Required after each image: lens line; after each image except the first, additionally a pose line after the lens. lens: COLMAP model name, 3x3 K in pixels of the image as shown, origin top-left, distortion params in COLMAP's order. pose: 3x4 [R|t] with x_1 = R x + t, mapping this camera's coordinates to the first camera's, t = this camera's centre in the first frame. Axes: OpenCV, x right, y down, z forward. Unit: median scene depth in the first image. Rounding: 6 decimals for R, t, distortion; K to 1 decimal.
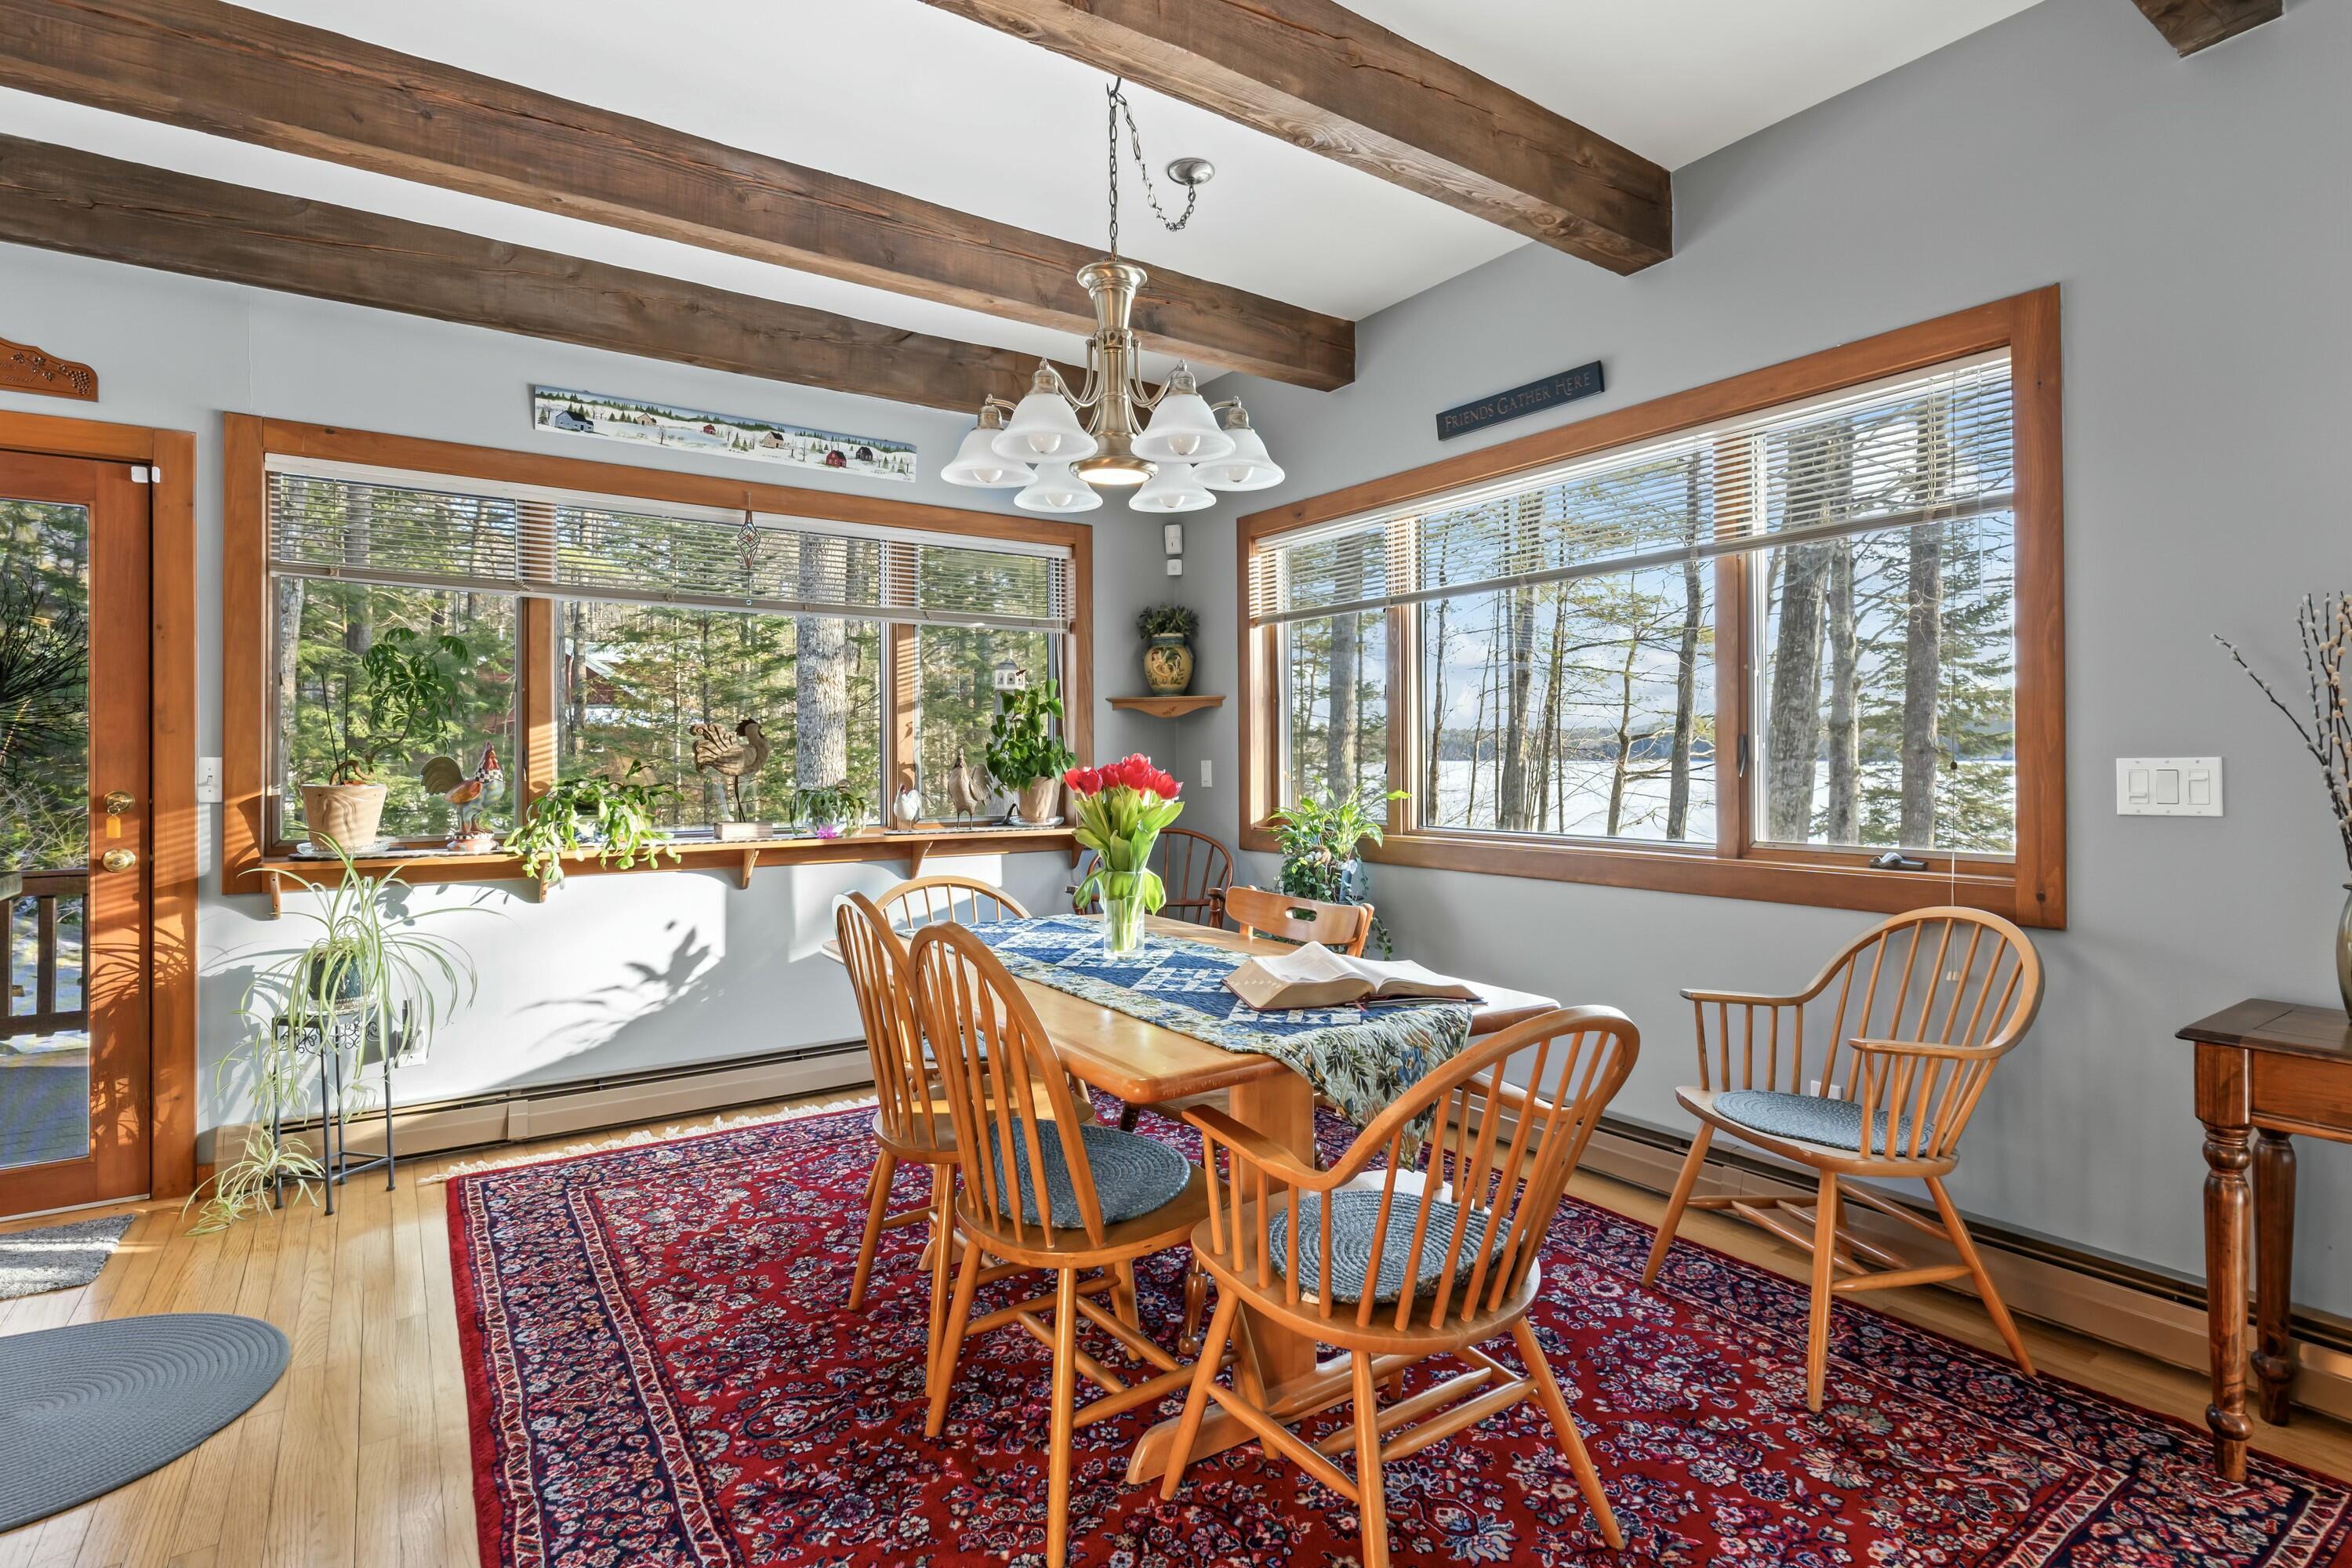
lens RADIAL K [[1155.6, 0, 1183.2], [0, 1155.6, 763.8], [0, 0, 1]] dist [-0.004190, -0.000724]
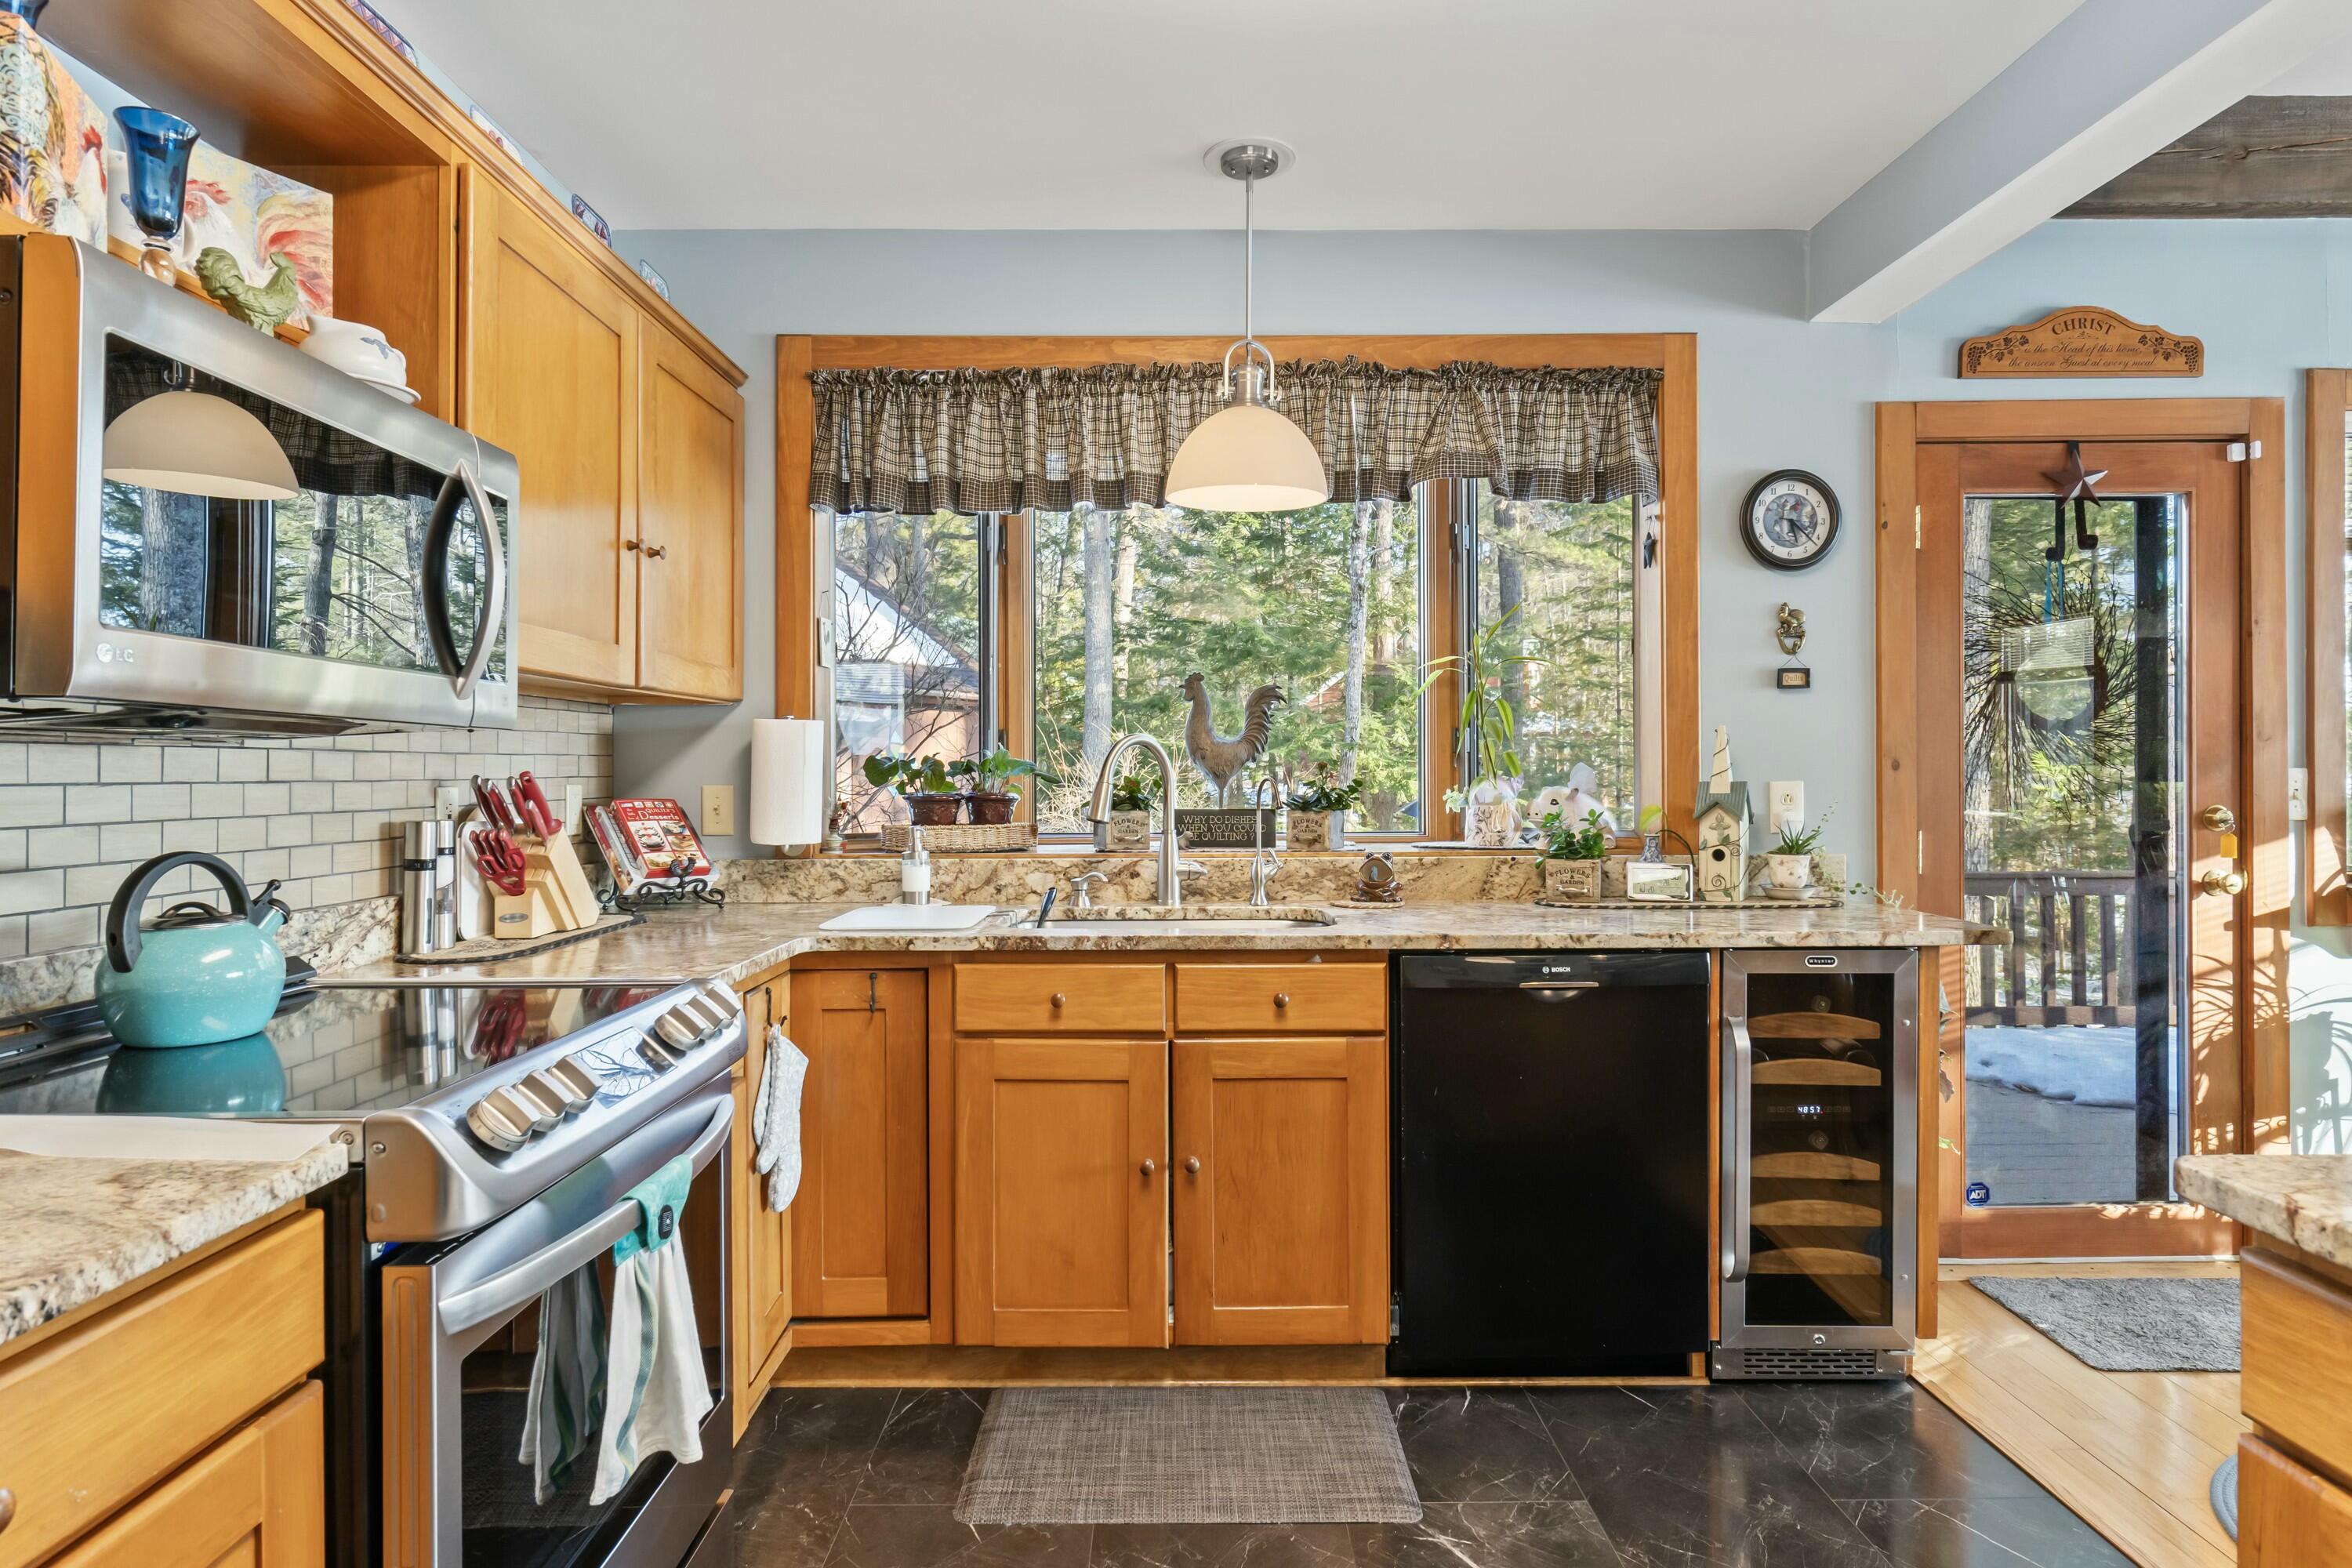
lens RADIAL K [[1411.7, 0, 1178.5], [0, 1411.7, 779.1], [0, 0, 1]] dist [-0.002719, -0.000575]
pose [[0.823205, -0.002071, -0.567740, -0.960208], [0.001795, 0.999998, -0.001045, 0.001410], [0.567741, -0.000159, 0.823207, -0.362058]]
